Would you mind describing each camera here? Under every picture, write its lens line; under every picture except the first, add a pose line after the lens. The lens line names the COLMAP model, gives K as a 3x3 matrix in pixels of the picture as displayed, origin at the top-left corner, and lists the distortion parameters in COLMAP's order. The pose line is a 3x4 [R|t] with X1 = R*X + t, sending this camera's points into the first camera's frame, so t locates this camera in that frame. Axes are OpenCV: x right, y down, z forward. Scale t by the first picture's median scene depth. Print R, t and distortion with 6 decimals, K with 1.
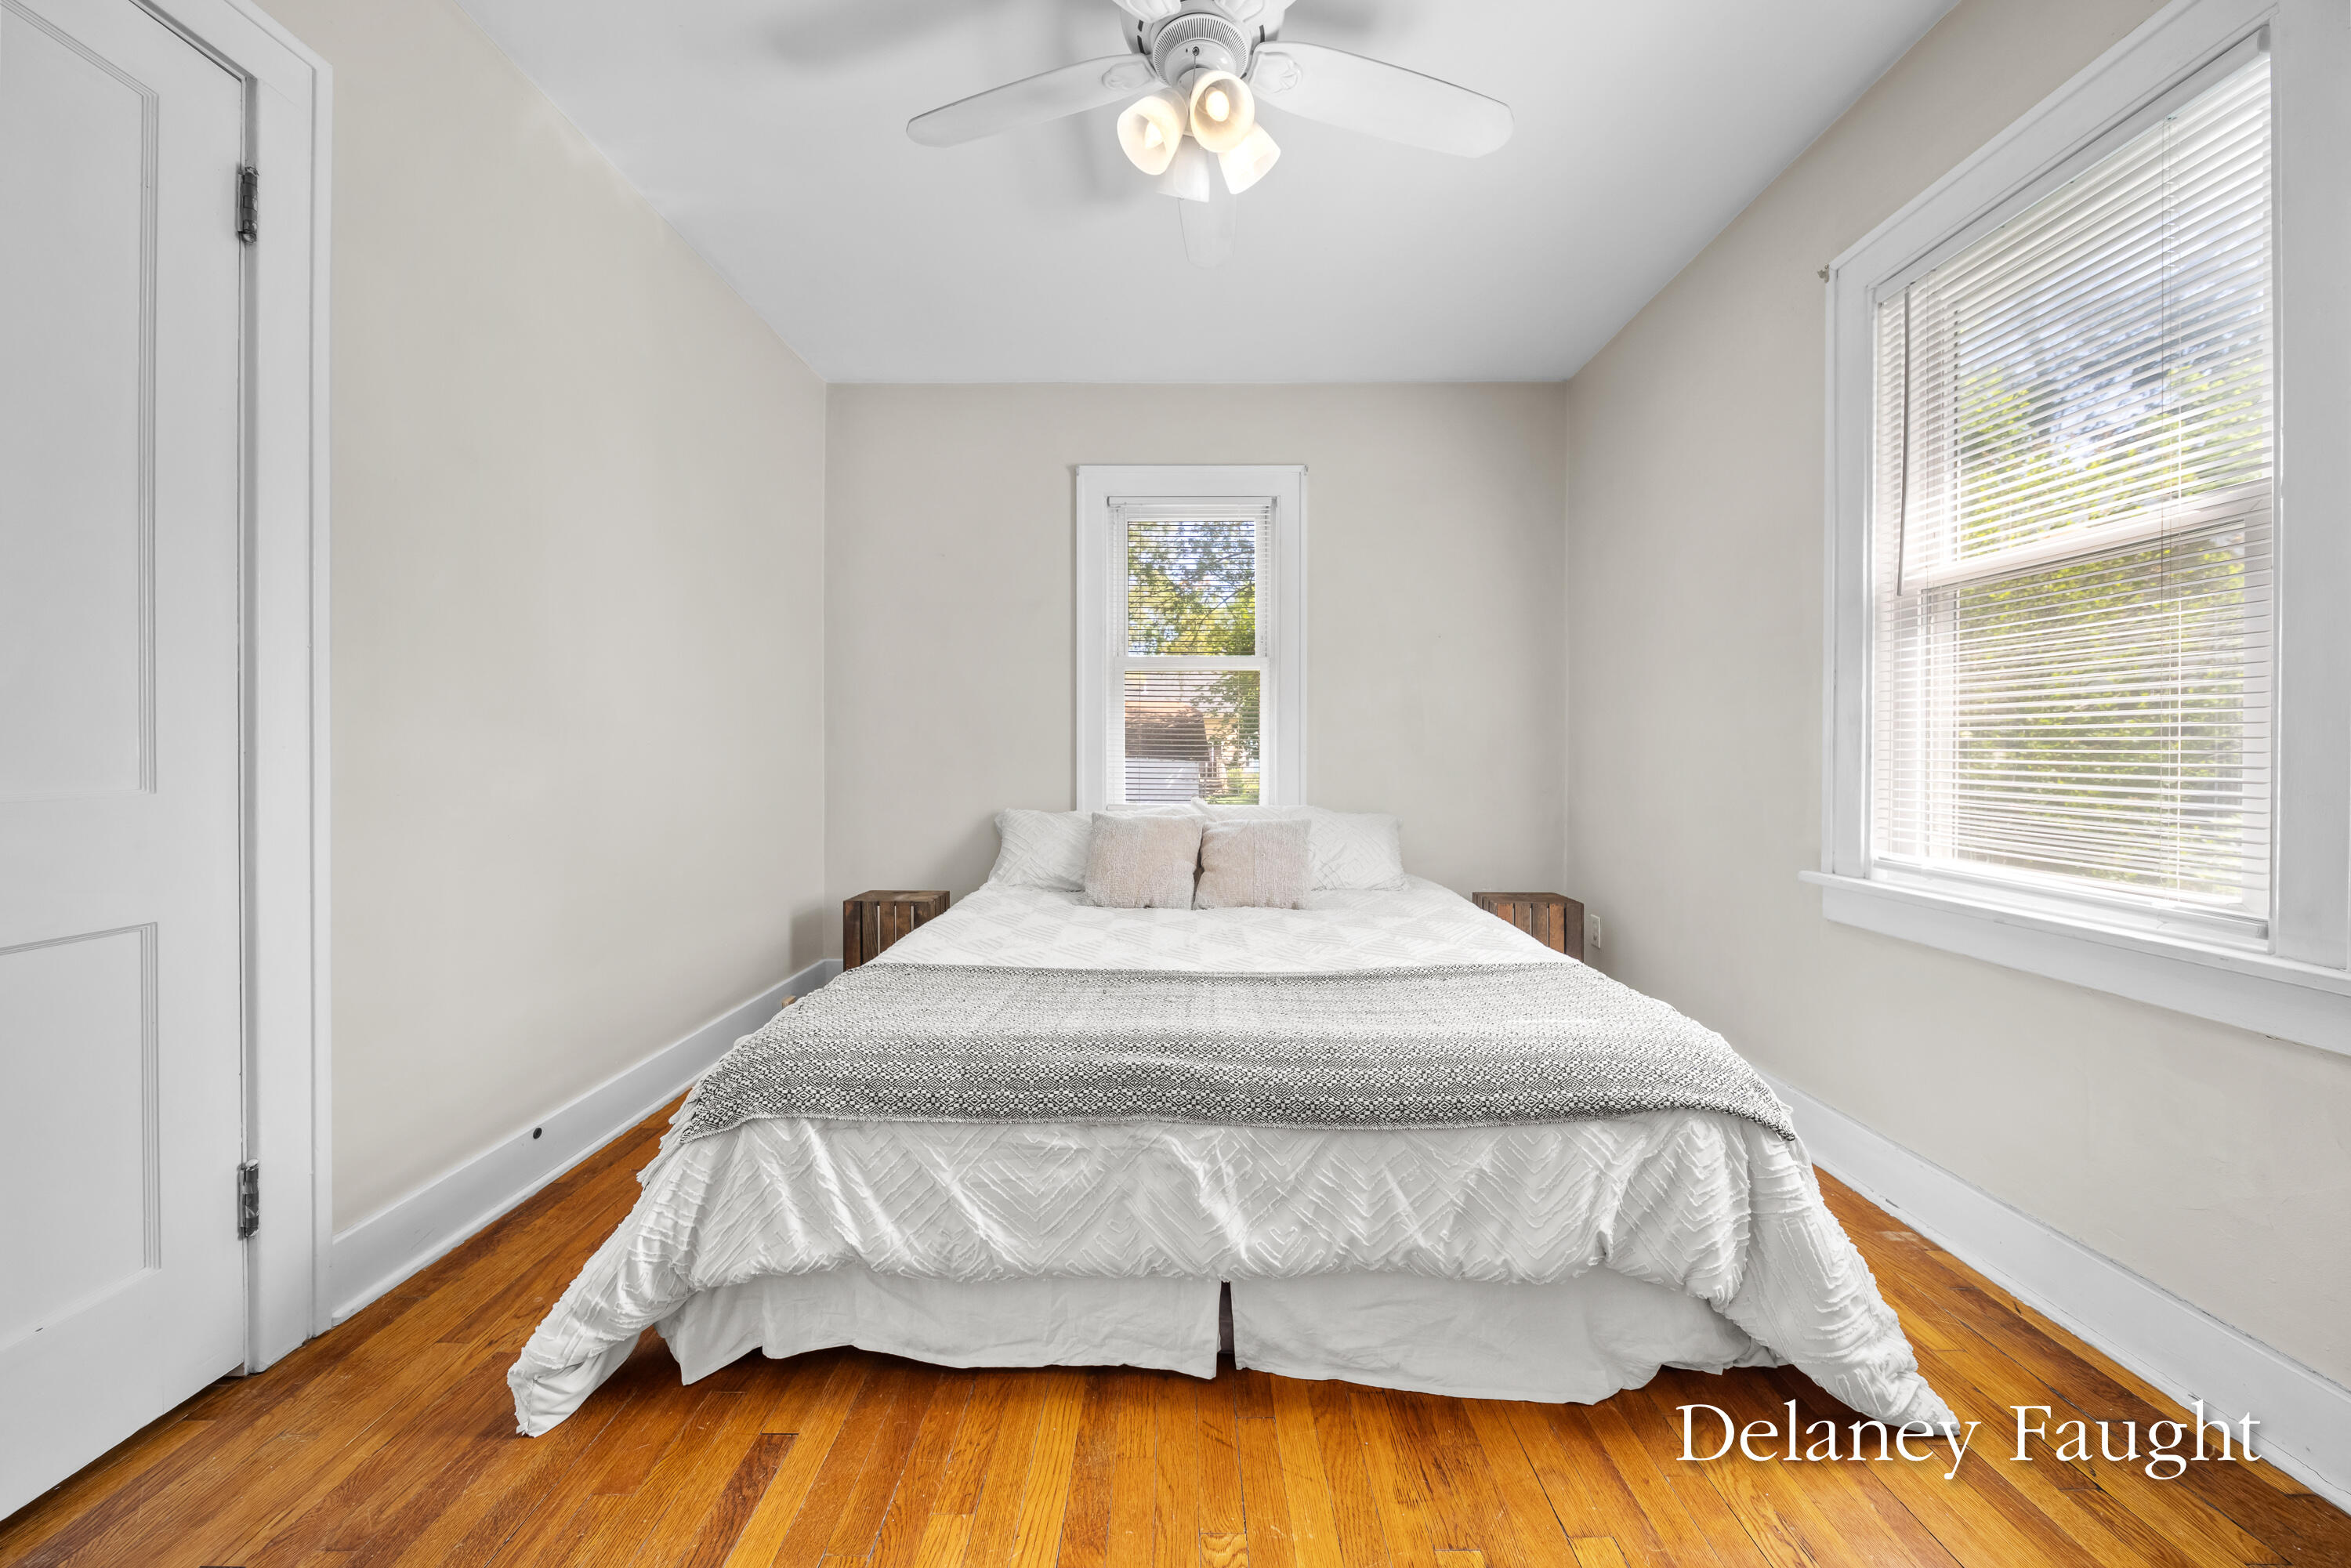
lens RADIAL K [[822.0, 0, 1179.7], [0, 822.0, 758.4], [0, 0, 1]] dist [-0.004247, -0.000114]
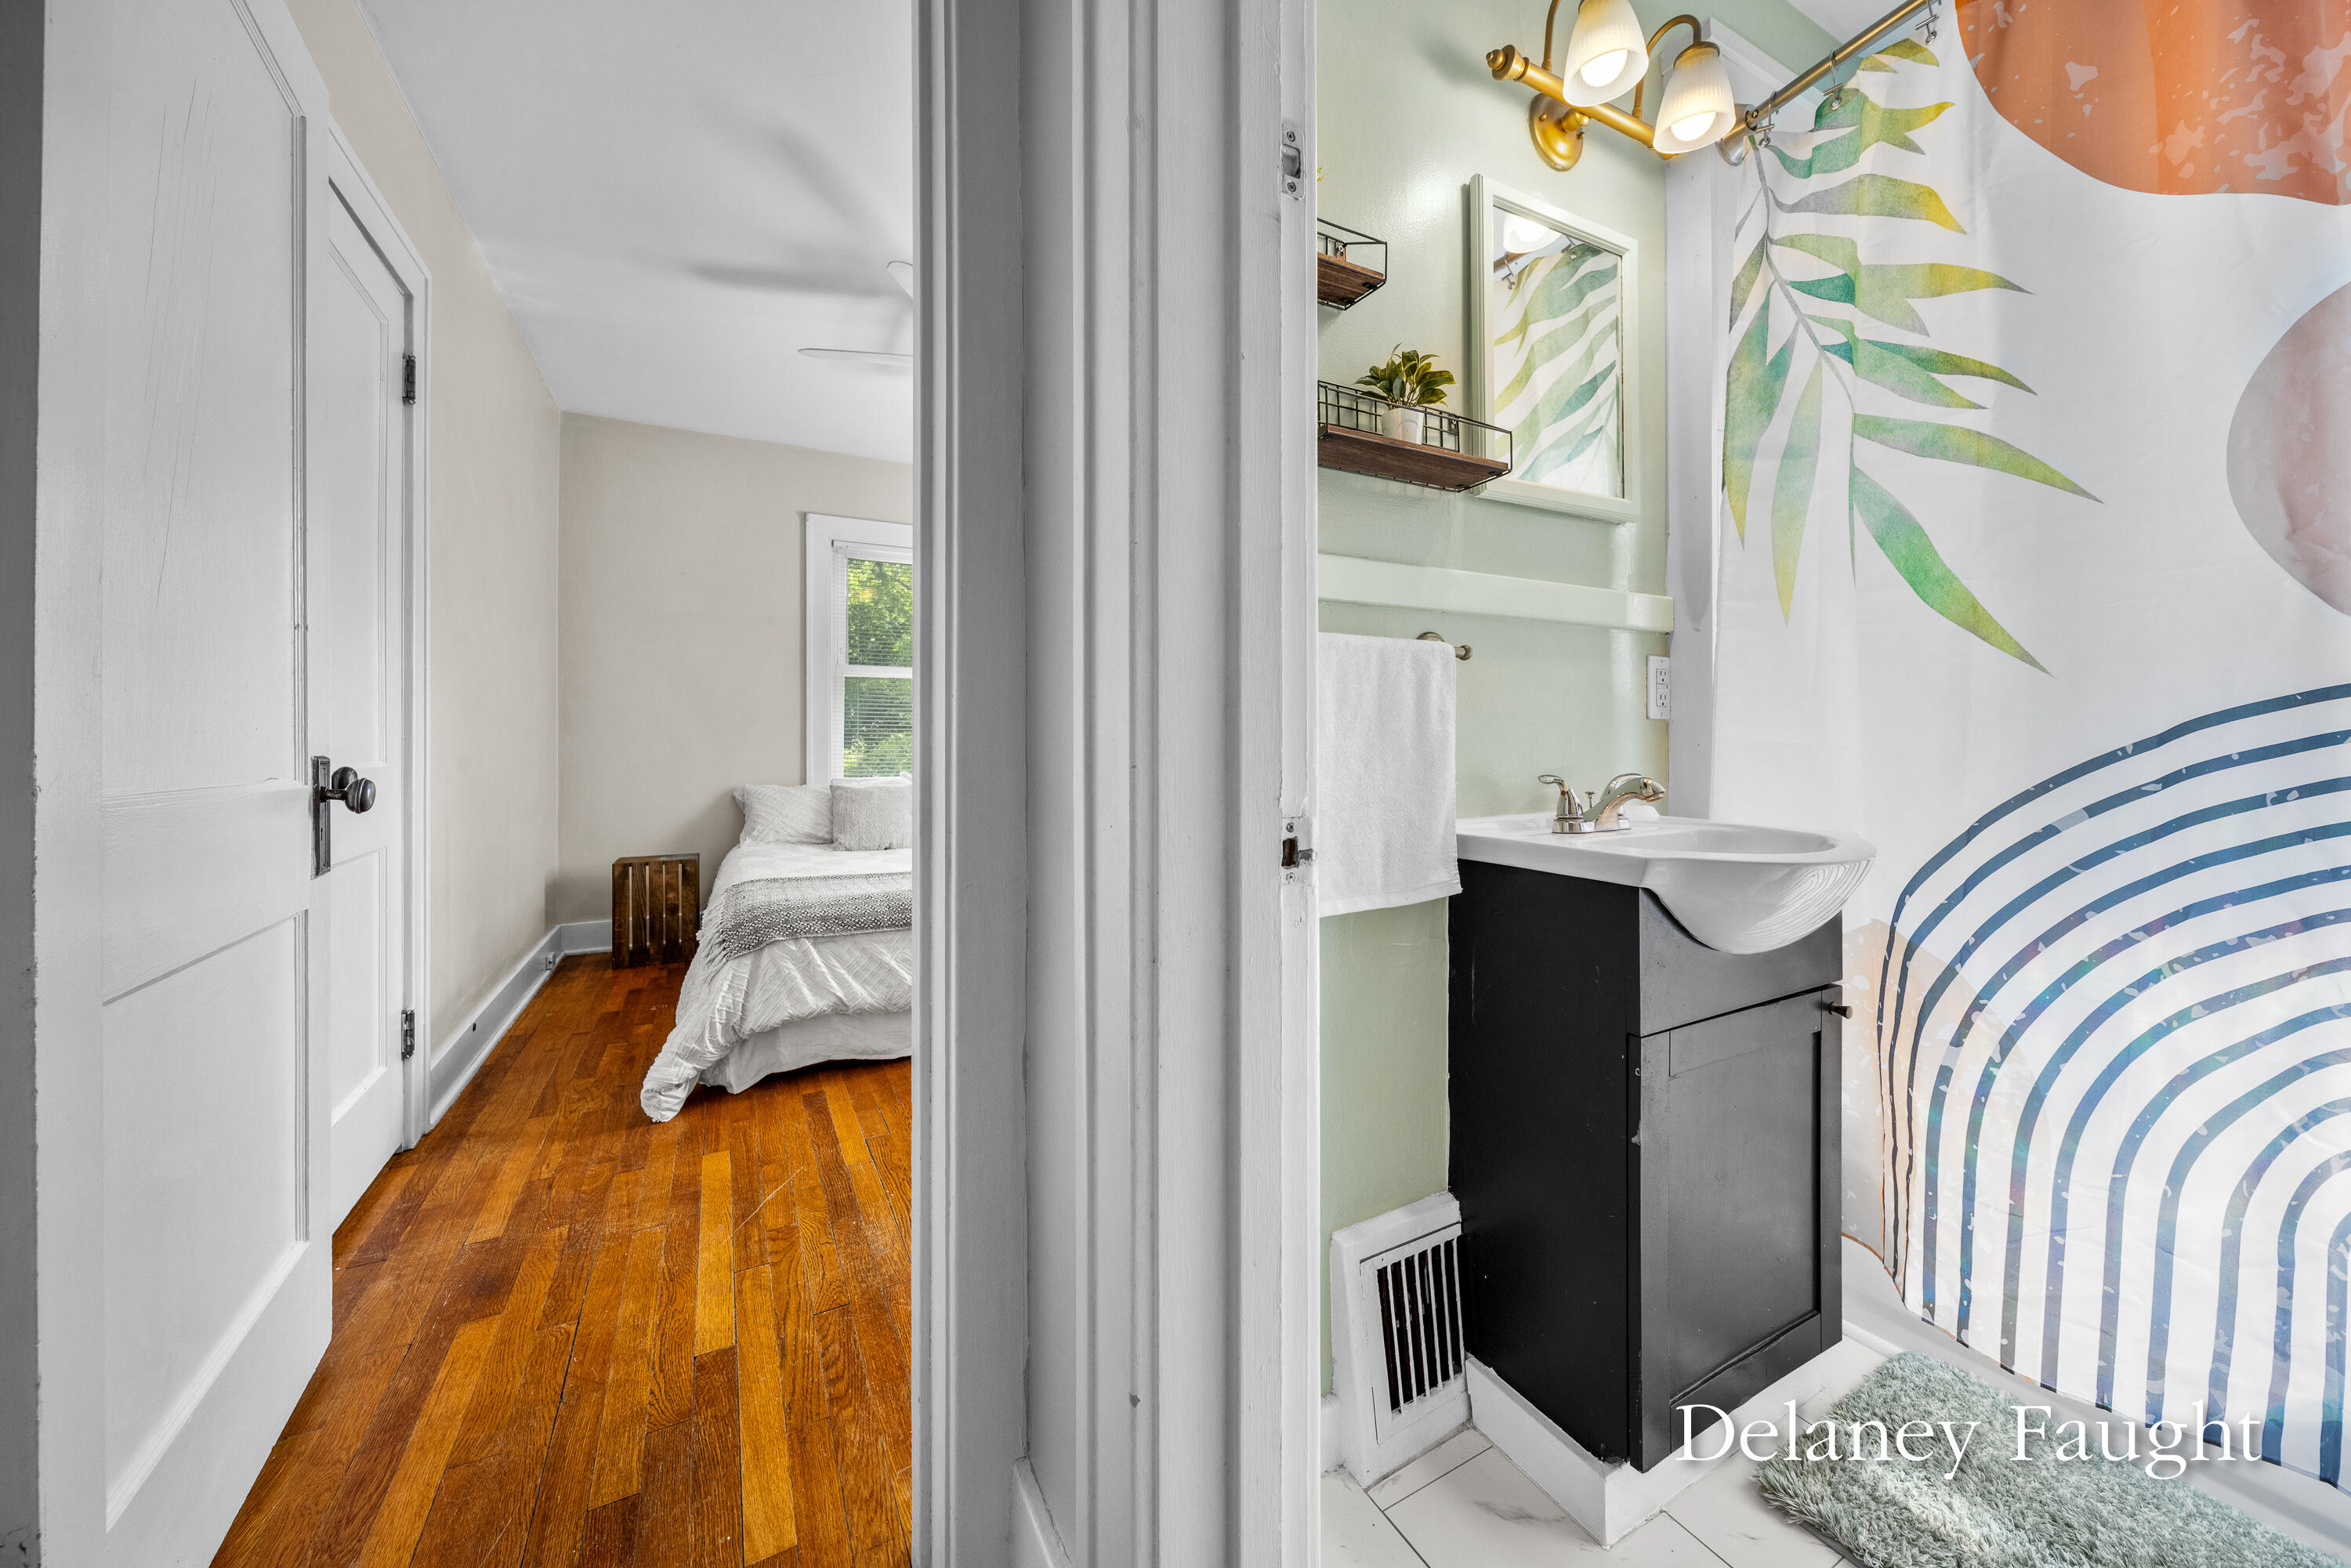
lens RADIAL K [[822.0, 0, 1174.5], [0, 822.0, 745.6], [0, 0, 1]] dist [-0.004247, -0.000114]
pose [[0.878003, -0.006335, 0.478614, -0.616599], [0.006228, 0.999979, 0.001811, 0.012392], [-0.478615, 0.001391, 0.878024, -1.021182]]
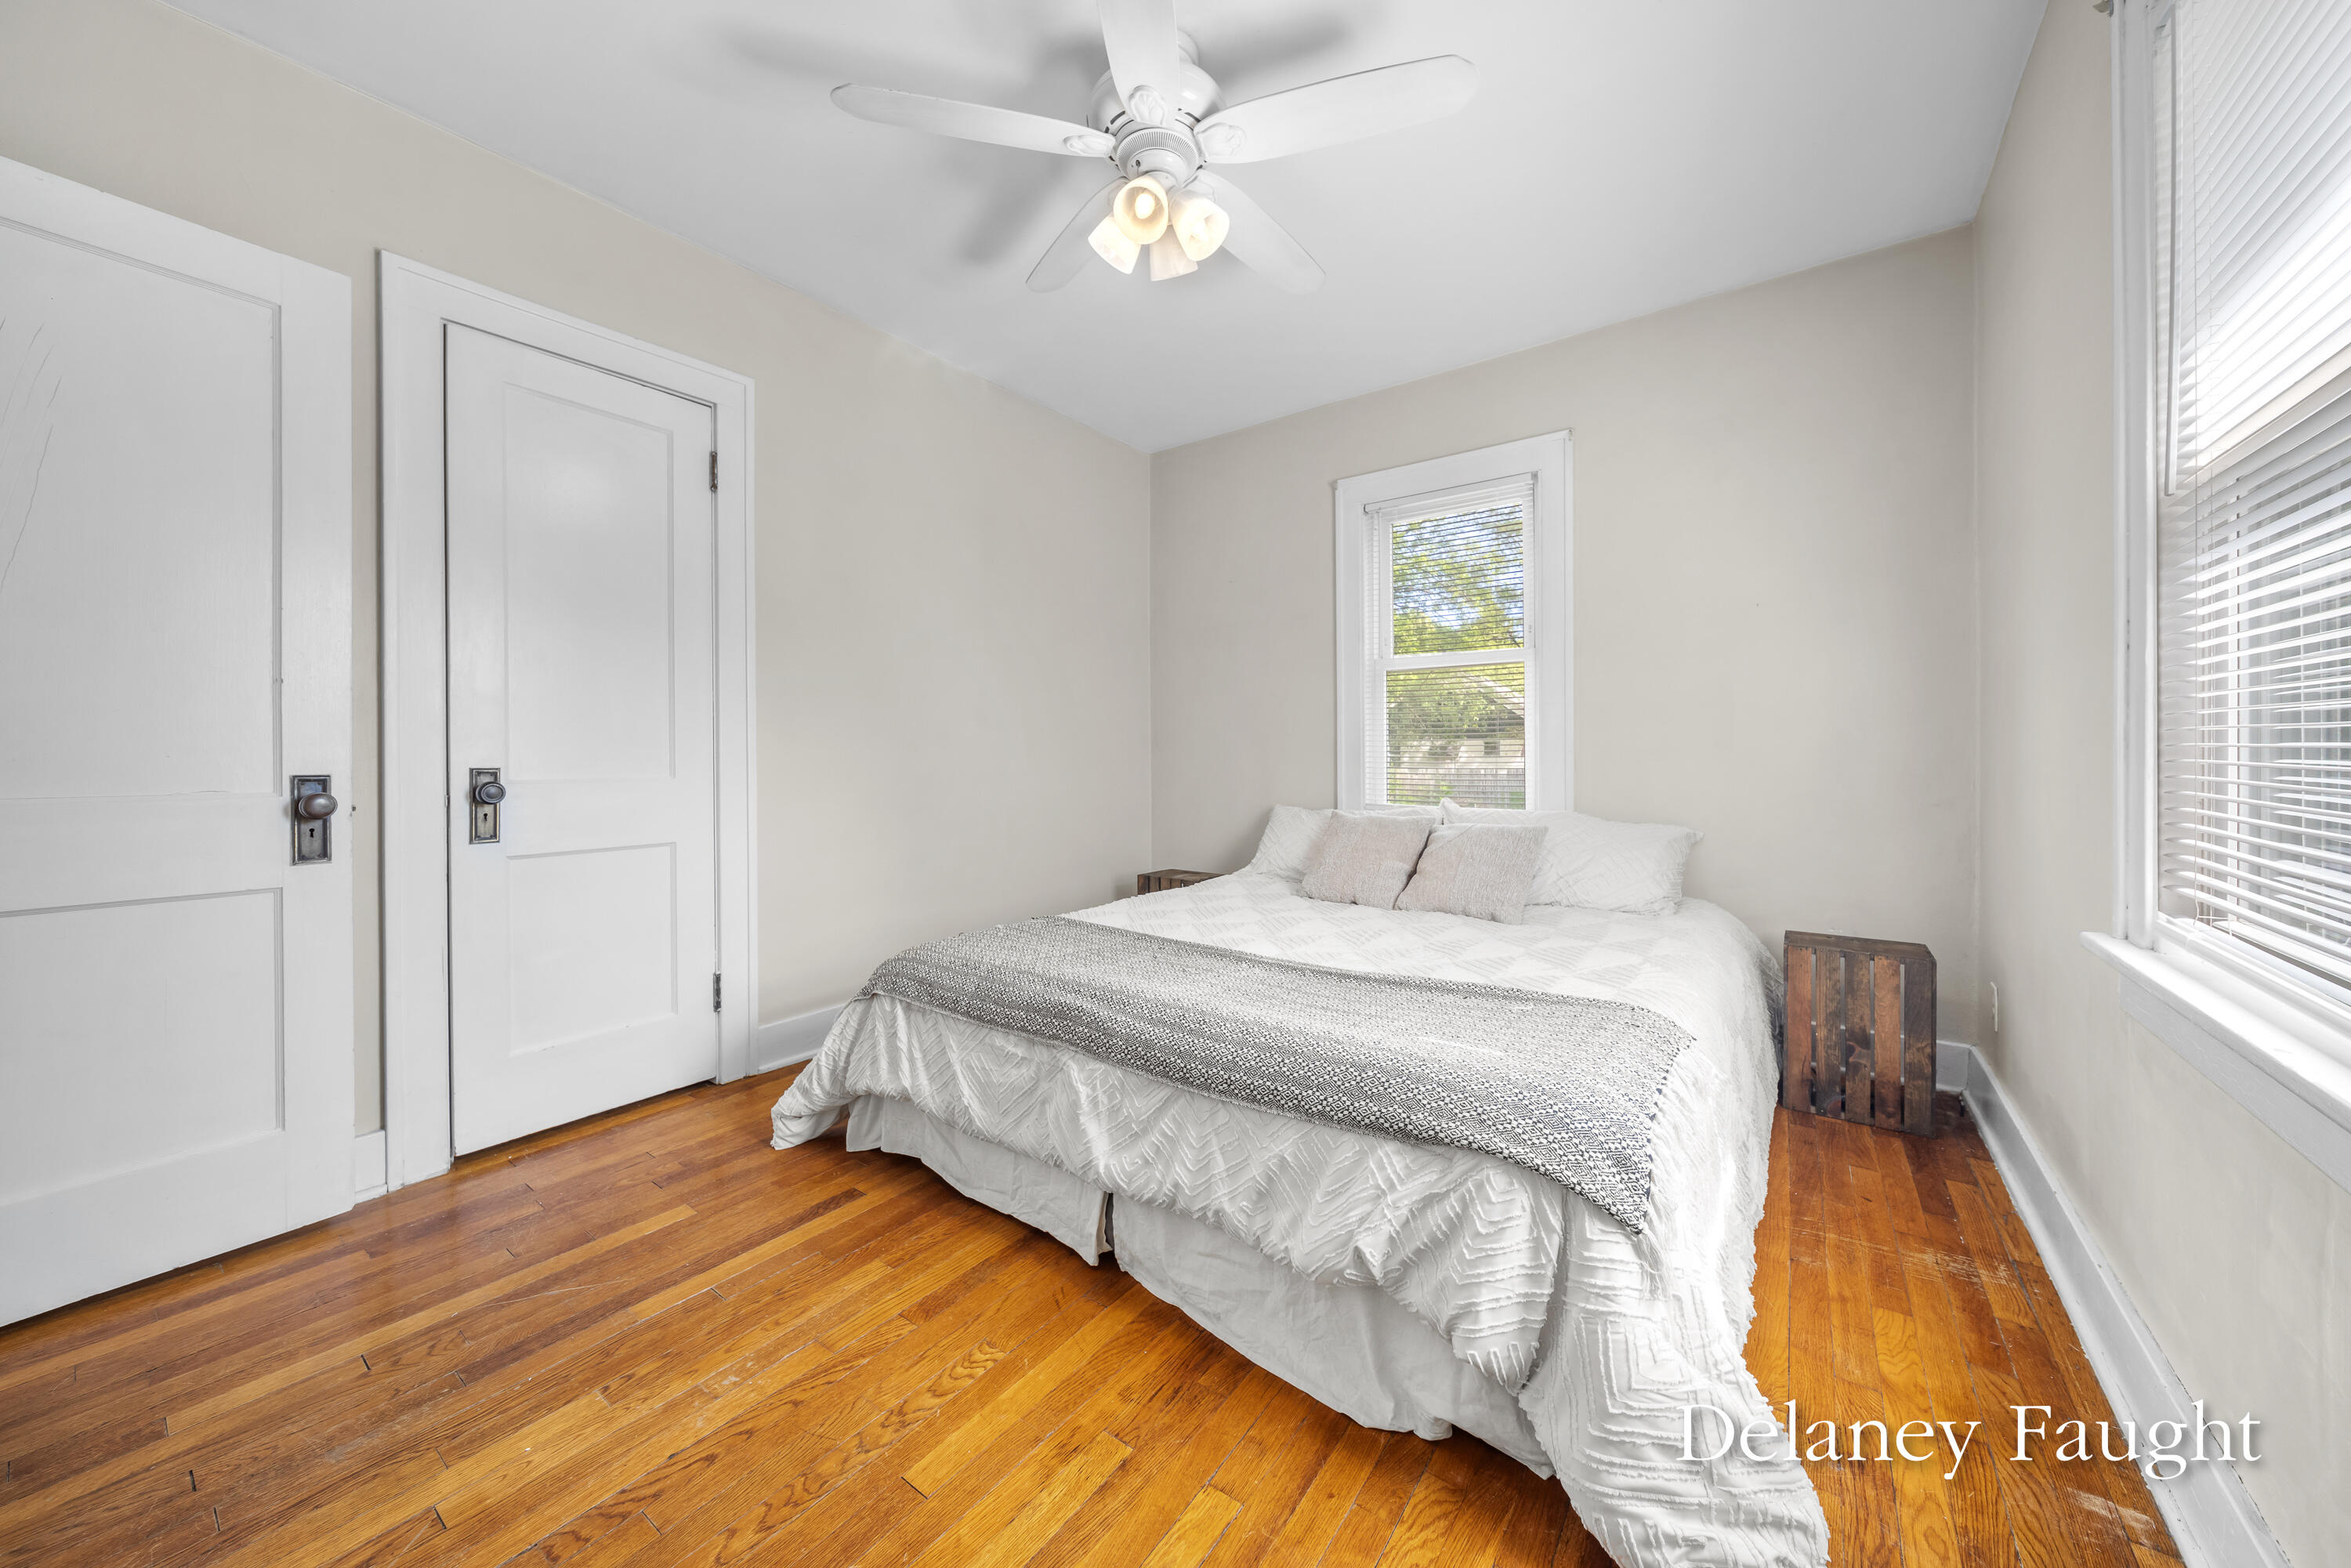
lens RADIAL K [[822.0, 0, 1182.9], [0, 822.0, 759.6], [0, 0, 1]] dist [-0.004247, -0.000114]
pose [[0.809465, -0.001119, -0.587167, 0.873127], [0.002326, 0.999996, 0.001301, -0.002745], [0.587164, -0.002418, 0.809465, 0.086993]]
